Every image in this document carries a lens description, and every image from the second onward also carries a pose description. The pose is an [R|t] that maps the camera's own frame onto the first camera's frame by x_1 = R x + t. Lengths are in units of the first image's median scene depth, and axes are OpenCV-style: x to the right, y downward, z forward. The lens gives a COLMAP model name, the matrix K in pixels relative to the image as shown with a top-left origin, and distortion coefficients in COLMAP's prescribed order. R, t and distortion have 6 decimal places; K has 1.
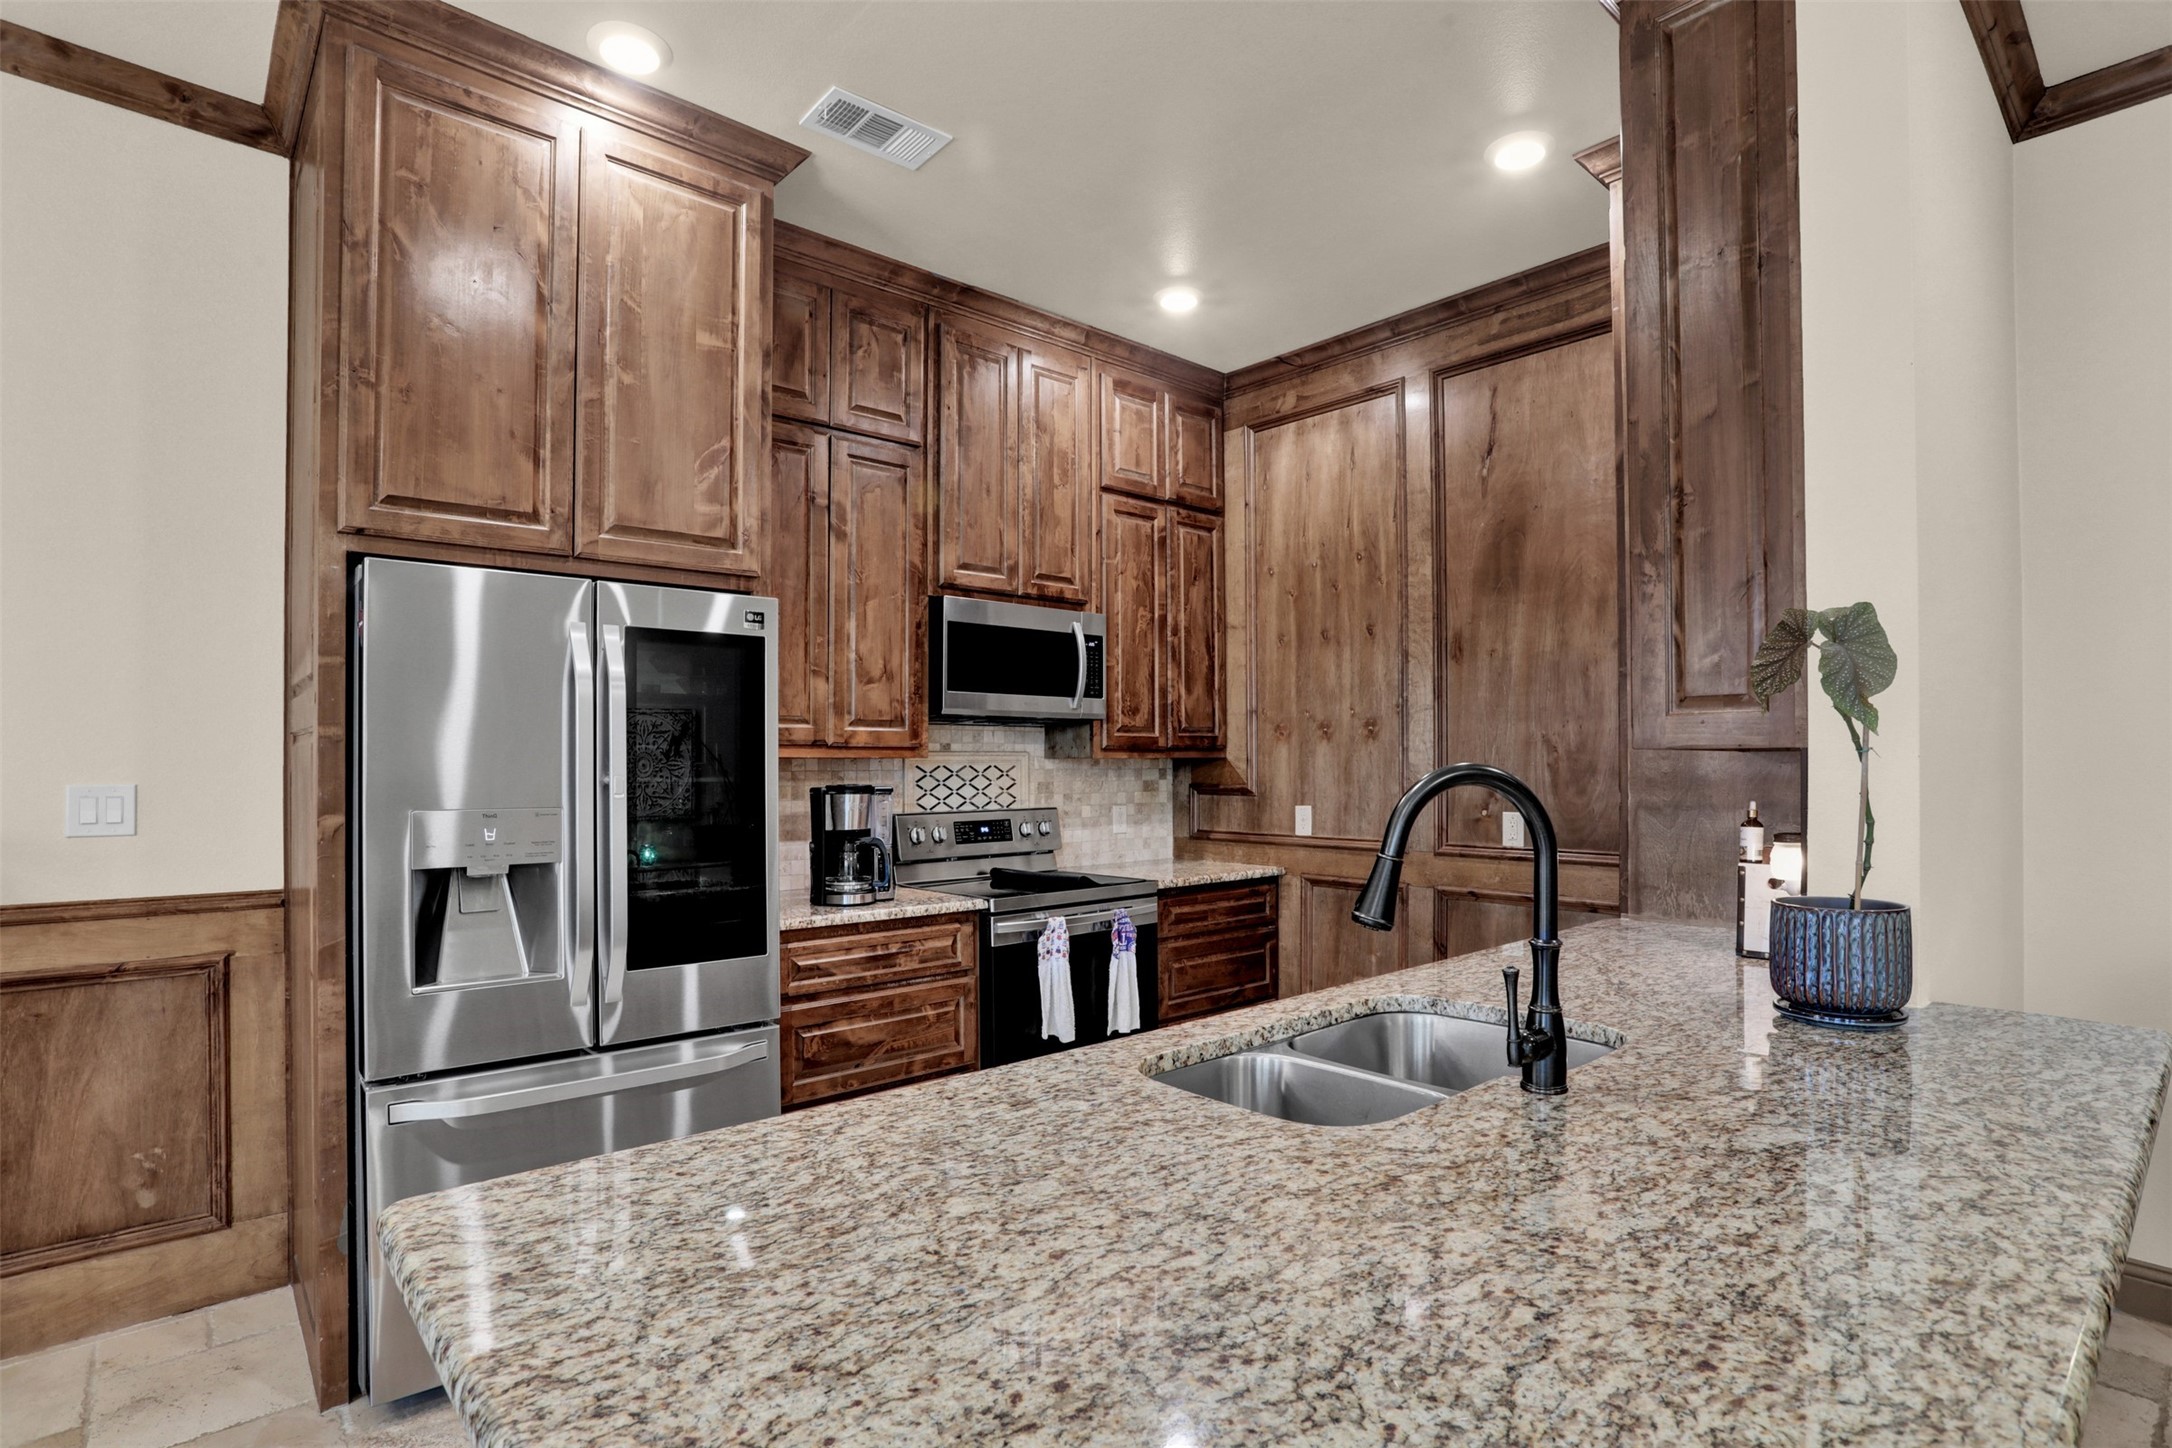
lens RADIAL K [[1059.4, 0, 1087.1], [0, 1059.4, 756.7], [0, 0, 1]] dist [-0.059859, 0.022289]
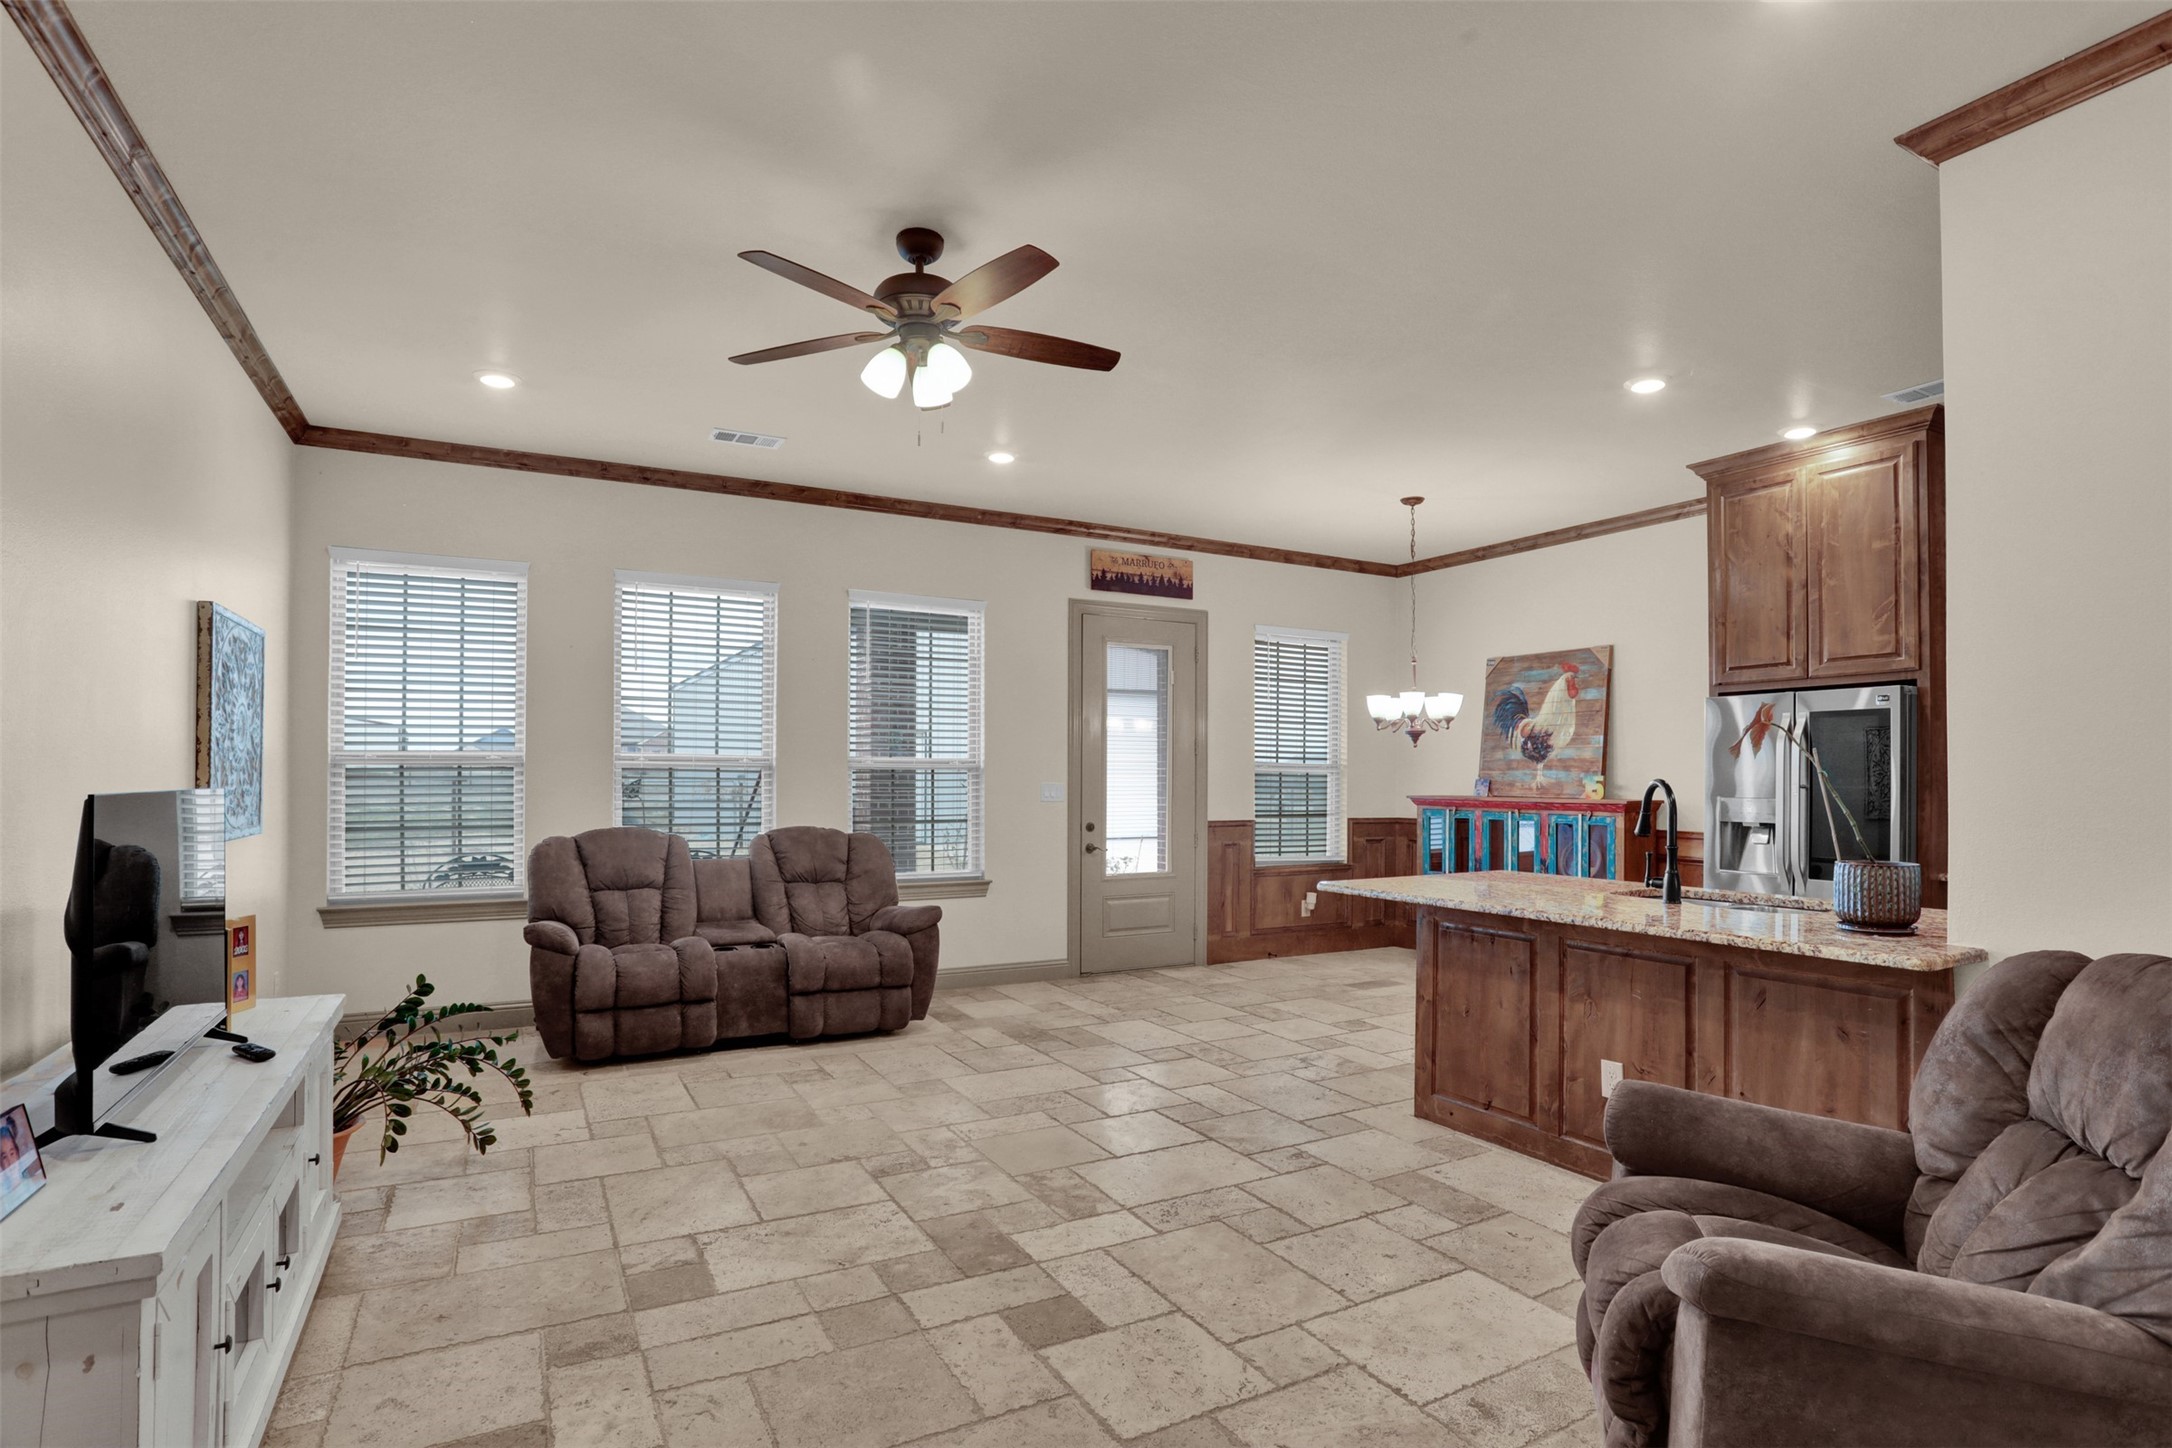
lens RADIAL K [[1086.0, 0, 1068.7], [0, 1086.0, 745.5], [0, 0, 1]] dist [-0.065625, 0.025040]
pose [[-0.229487, -0.027669, -0.972918, 1.953462], [0.002629, 0.999575, -0.029047, -0.001676], [0.973308, -0.009224, -0.229317, 0.052534]]
